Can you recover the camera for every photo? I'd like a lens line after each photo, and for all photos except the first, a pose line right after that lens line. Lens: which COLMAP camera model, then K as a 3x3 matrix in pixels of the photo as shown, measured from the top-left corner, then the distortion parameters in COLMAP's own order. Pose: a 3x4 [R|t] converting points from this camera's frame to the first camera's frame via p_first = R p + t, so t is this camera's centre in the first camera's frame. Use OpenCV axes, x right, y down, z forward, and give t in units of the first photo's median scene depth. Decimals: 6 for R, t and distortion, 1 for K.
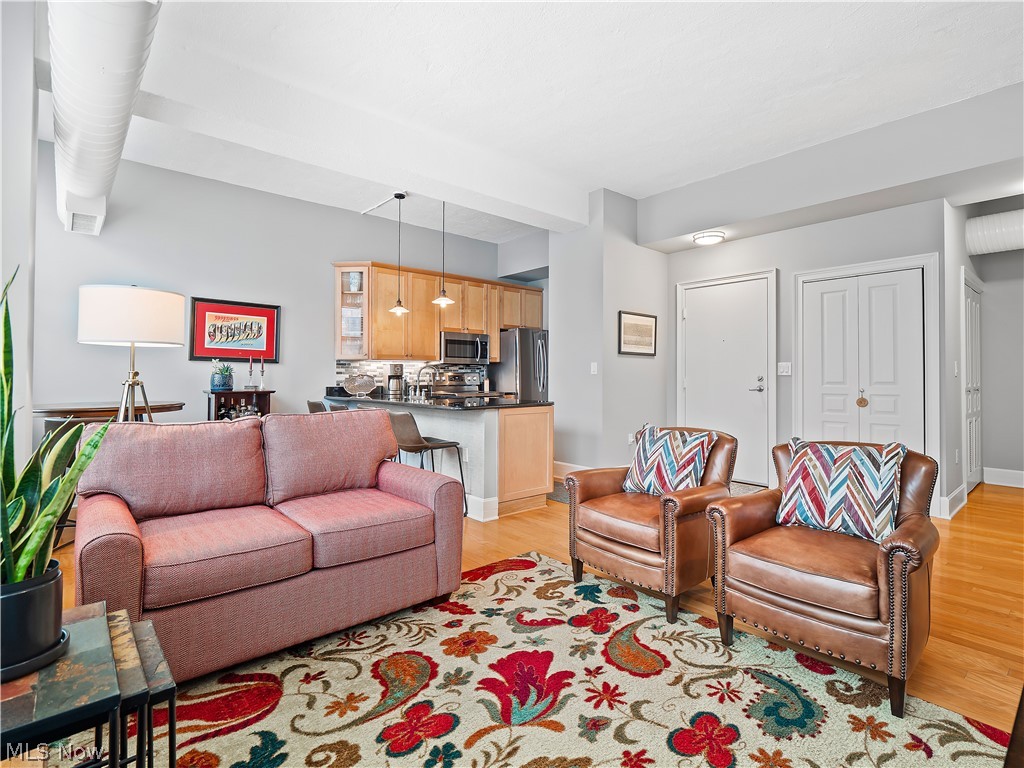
lens RADIAL K [[507.4, 0, 512.6], [0, 507.4, 368.3], [0, 0, 1]] dist [0.000463, -0.000208]
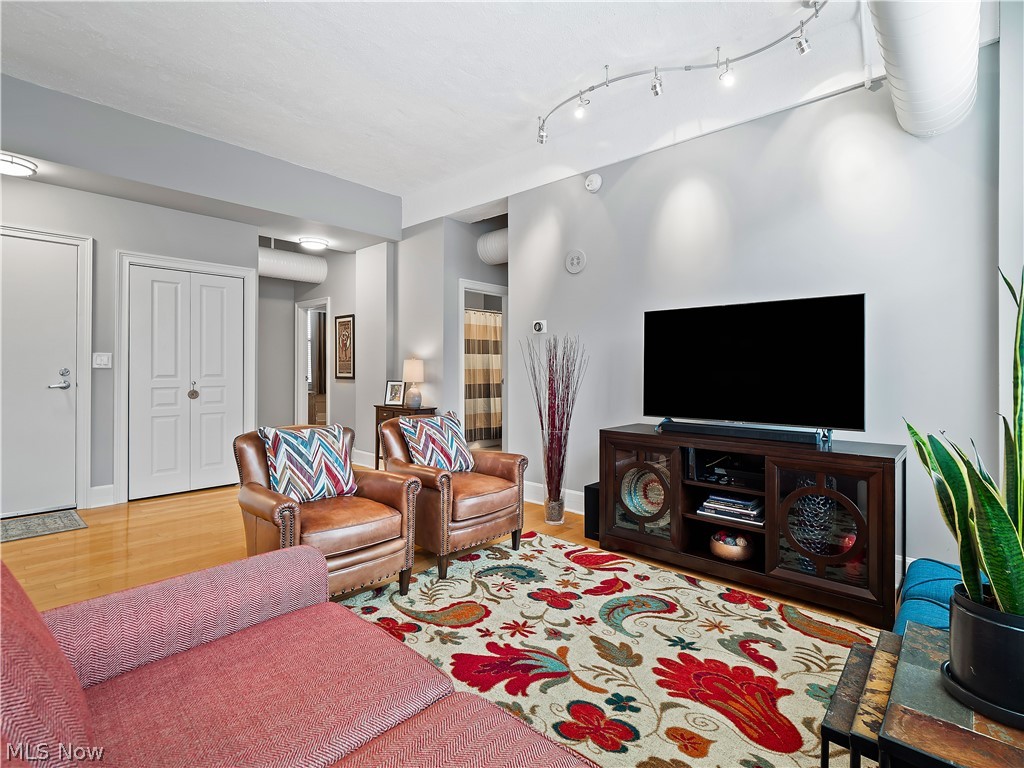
lens RADIAL K [[507.4, 0, 512.6], [0, 507.4, 368.3], [0, 0, 1]] dist [0.000463, -0.000208]
pose [[-0.117186, -0.001947, 0.993108, -0.352057], [-0.016963, 0.999856, -0.000041, 0.002207], [-0.992965, -0.016851, -0.117202, 0.392522]]
